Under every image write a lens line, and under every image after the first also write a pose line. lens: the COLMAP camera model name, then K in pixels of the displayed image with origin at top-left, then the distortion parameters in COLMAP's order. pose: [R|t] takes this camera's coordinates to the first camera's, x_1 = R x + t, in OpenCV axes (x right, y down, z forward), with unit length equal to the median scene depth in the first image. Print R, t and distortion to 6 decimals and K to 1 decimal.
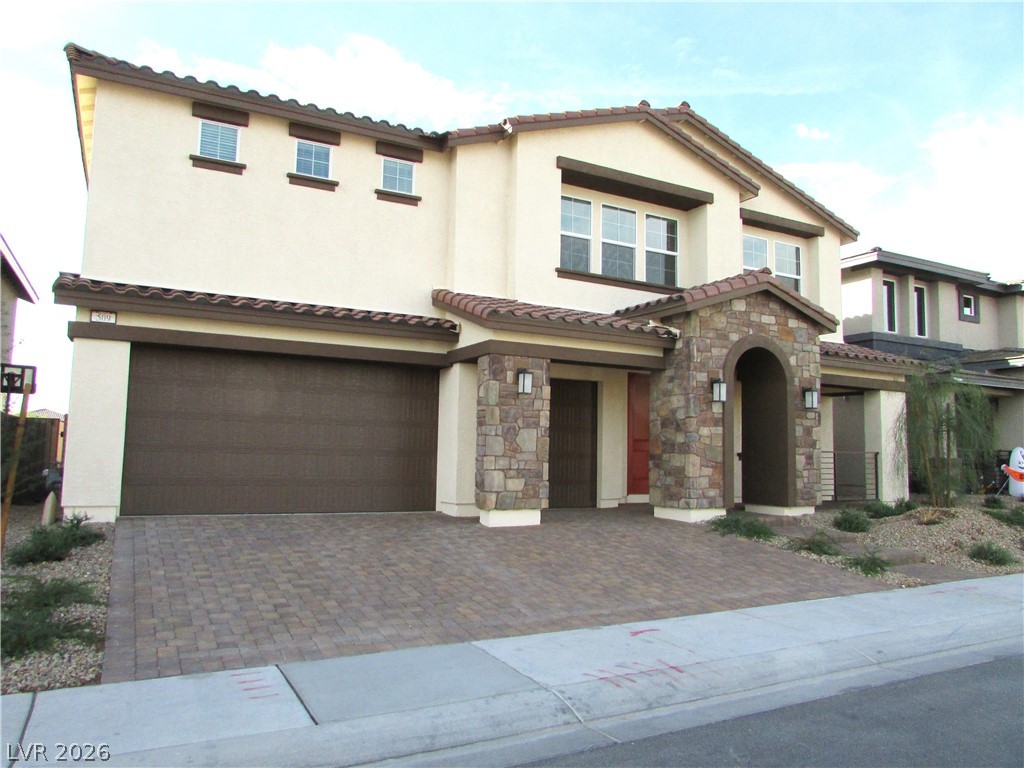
lens RADIAL K [[729.3, 0, 507.8], [0, 729.3, 382.4], [0, 0, 1]] dist [-0.032085, 0.023411]
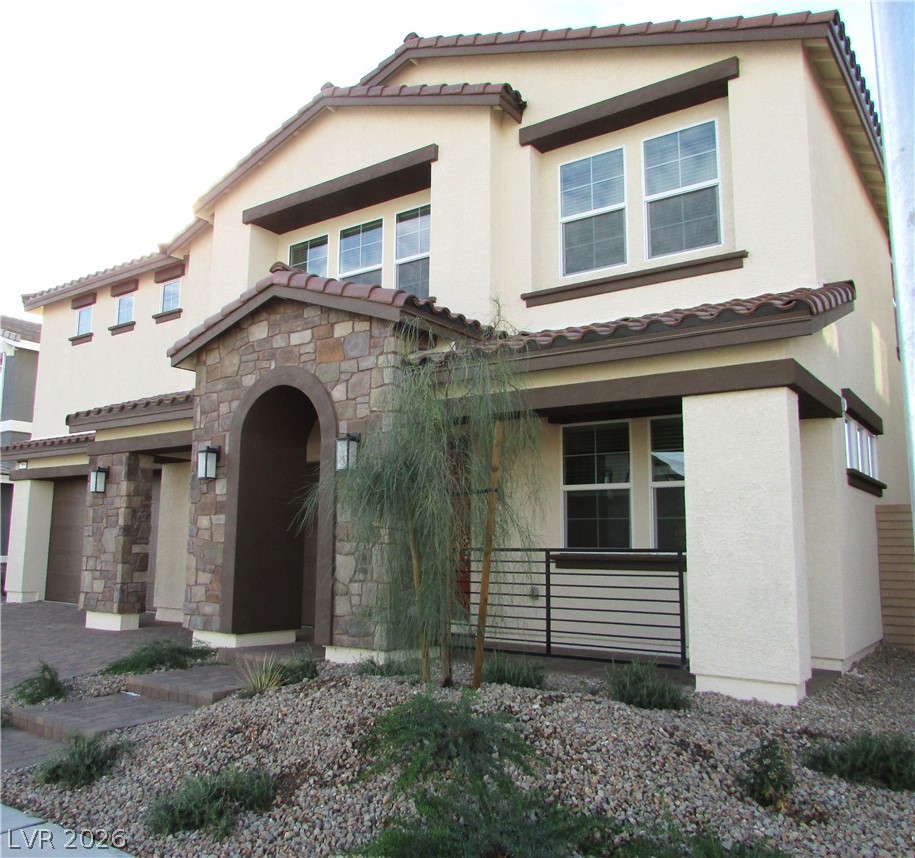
lens RADIAL K [[815.8, 0, 417.8], [0, 815.8, 433.0], [0, 0, 1]] dist [-0.034109, 0.009625]
pose [[0.424640, -0.144763, -0.893714, 1.052565], [0.079049, 0.989292, -0.122685, 0.092156], [0.901905, -0.018550, 0.431537, 0.812384]]
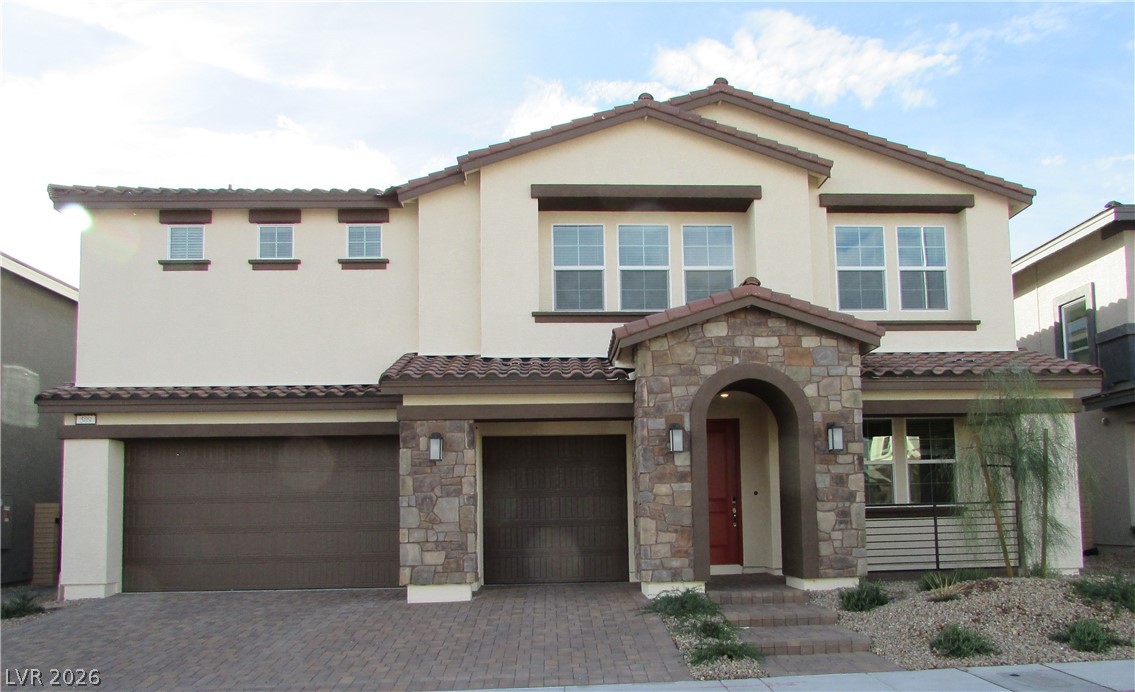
lens RADIAL K [[861.7, 0, 609.9], [0, 861.7, 456.1], [0, 0, 1]] dist [-0.022070, 0.011280]
pose [[0.912267, -0.067243, -0.404038, 0.591509], [0.078131, 0.996888, 0.010502, 0.014222], [0.402075, -0.041148, 0.914682, 0.076449]]
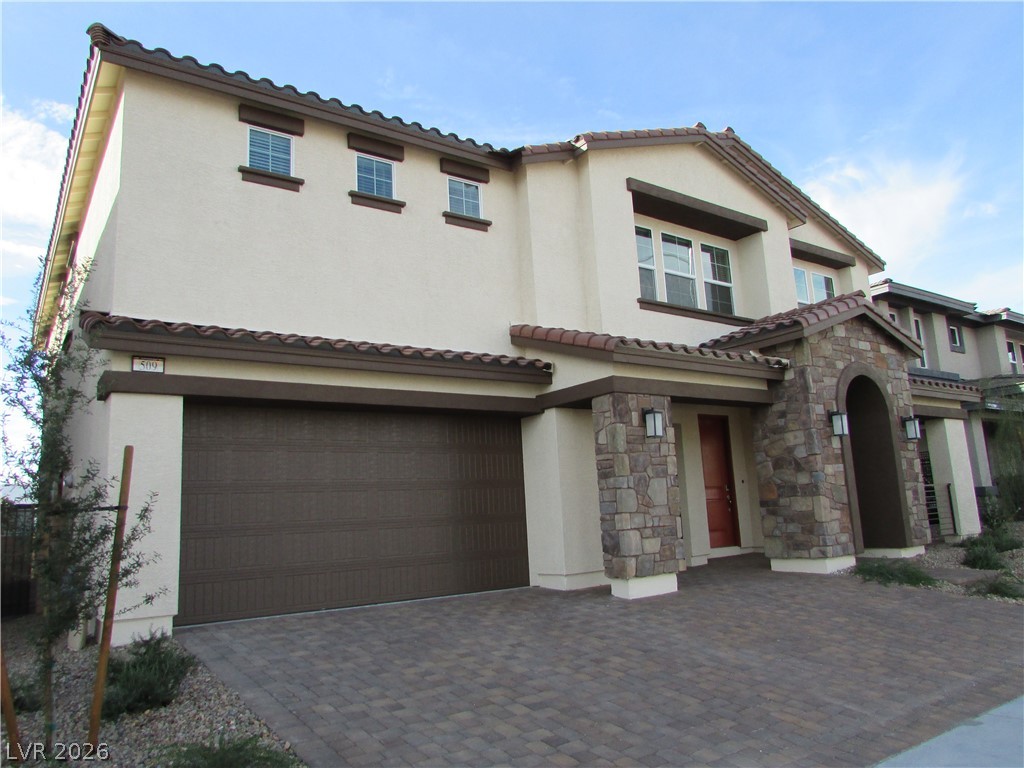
lens RADIAL K [[729.3, 0, 509.6], [0, 729.3, 381.7], [0, 0, 1]] dist [-0.032085, 0.023411]
pose [[0.989056, -0.045203, 0.140449, -0.231422], [0.057227, 0.994923, -0.082786, 0.010499], [-0.135994, 0.089917, 0.986621, 0.154392]]
